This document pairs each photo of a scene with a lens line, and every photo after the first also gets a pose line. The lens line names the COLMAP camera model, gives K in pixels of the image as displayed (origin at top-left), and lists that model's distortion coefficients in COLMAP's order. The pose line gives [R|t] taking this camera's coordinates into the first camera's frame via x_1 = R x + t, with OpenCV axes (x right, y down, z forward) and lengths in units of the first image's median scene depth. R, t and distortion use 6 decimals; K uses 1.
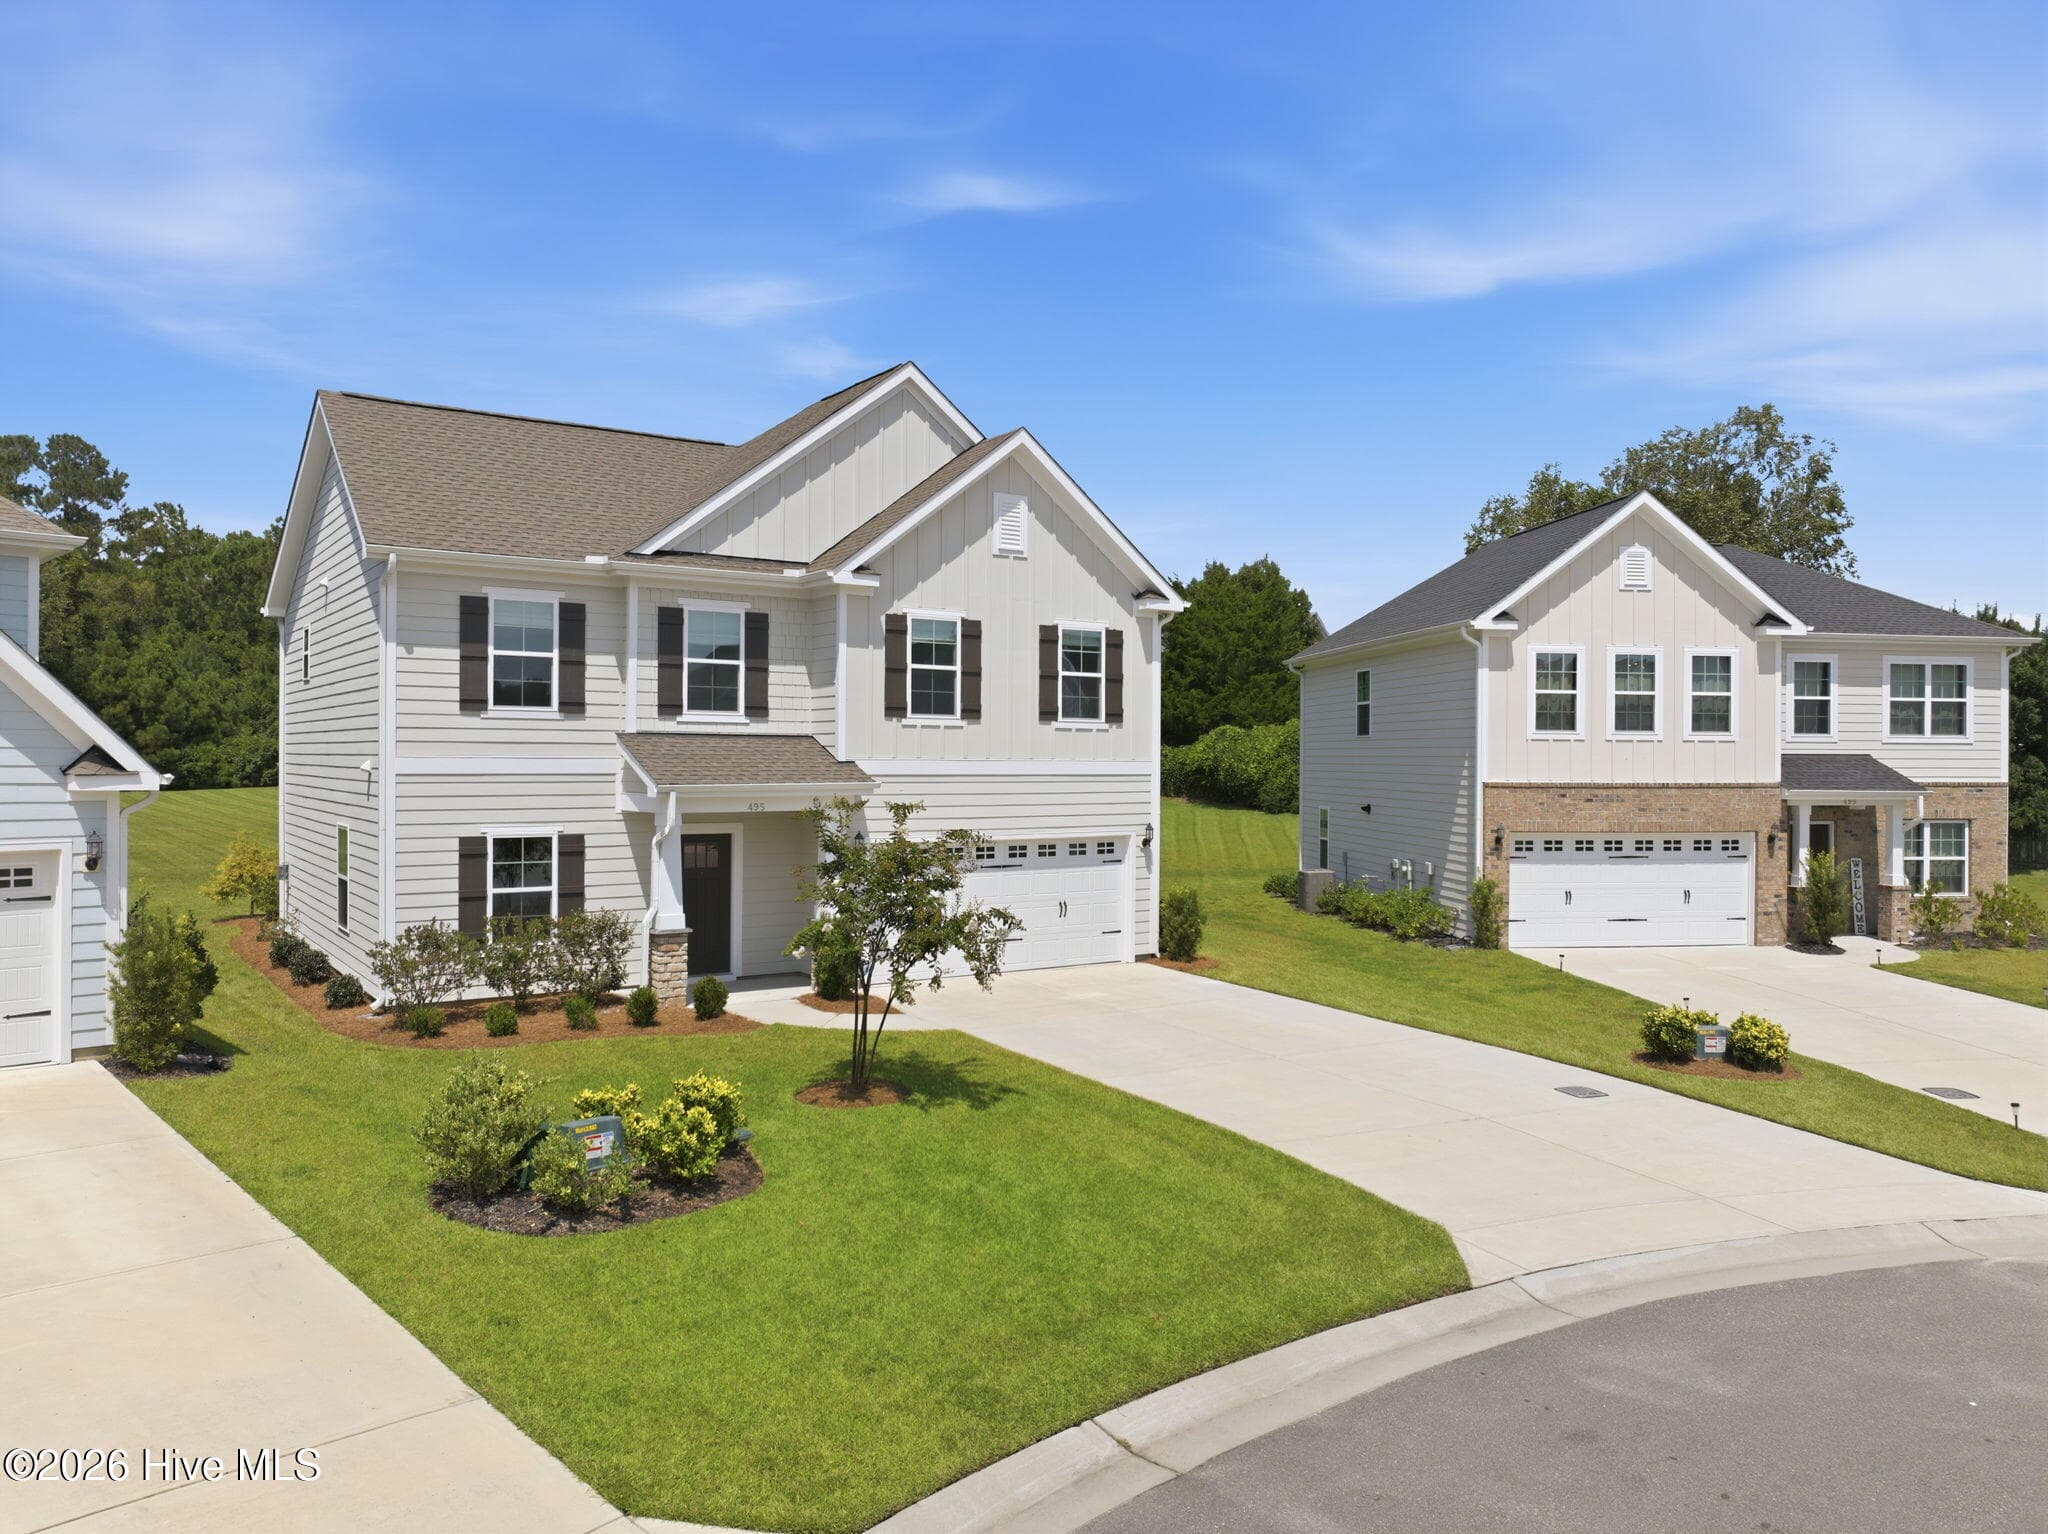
lens RADIAL K [[1445.7, 0, 1013.3], [0, 1445.7, 761.9], [0, 0, 1]] dist [-0.034181, -0.003401]
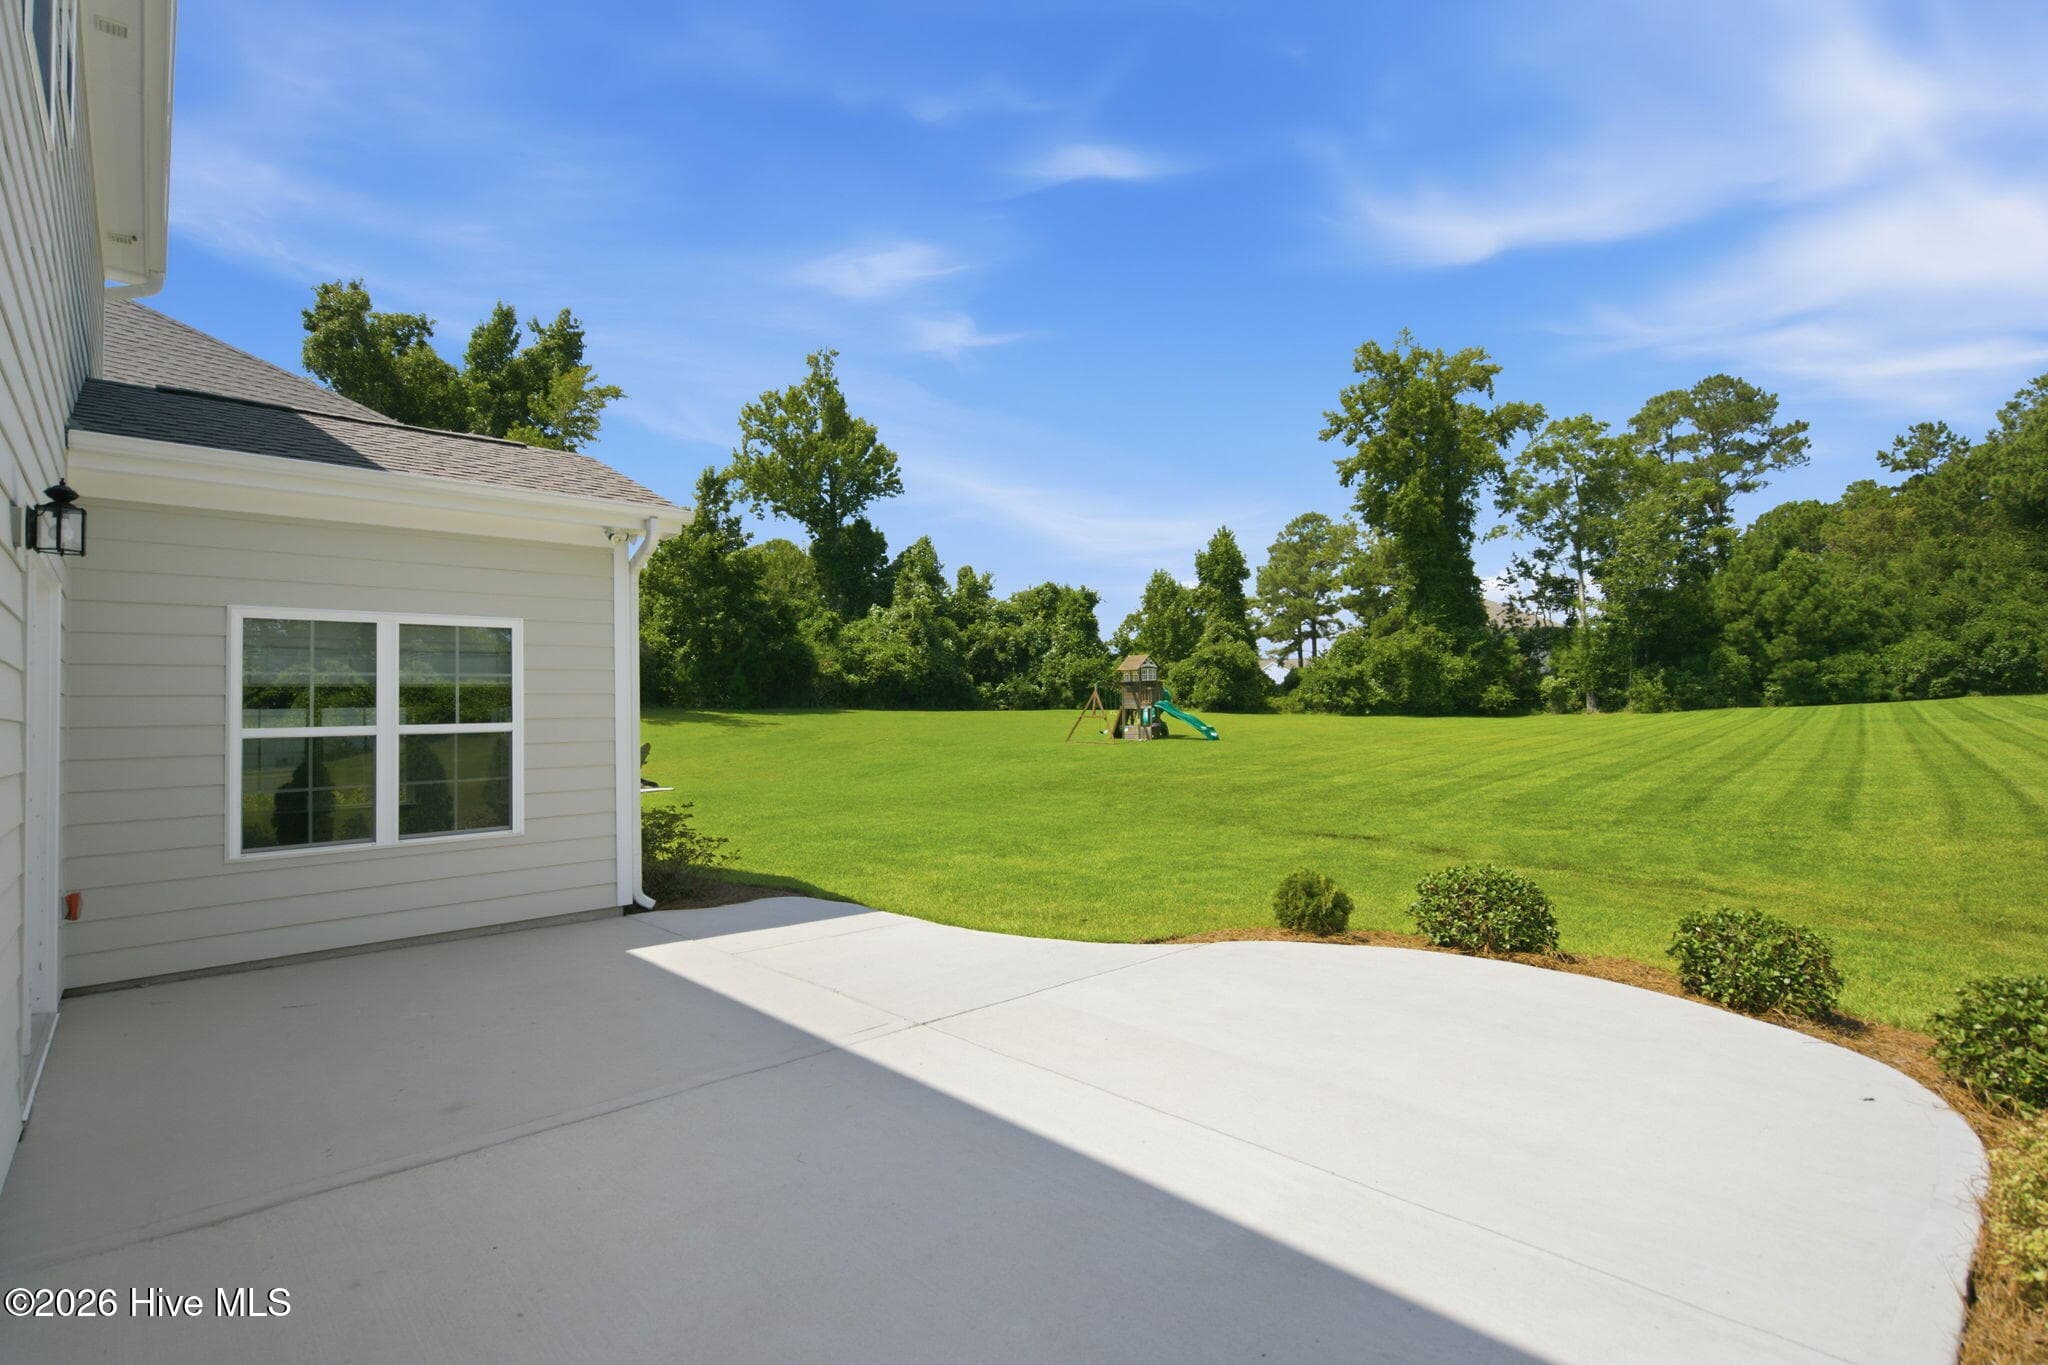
lens RADIAL K [[964.1, 0, 1014.6], [0, 964.1, 655.6], [0, 0, 1]] dist [0.000714, 0.000175]
pose [[0.131694, -0.073150, -0.988588, -0.119285], [0.020429, 0.997262, -0.071070, 0.082203], [0.991080, -0.010836, 0.132828, 1.506948]]
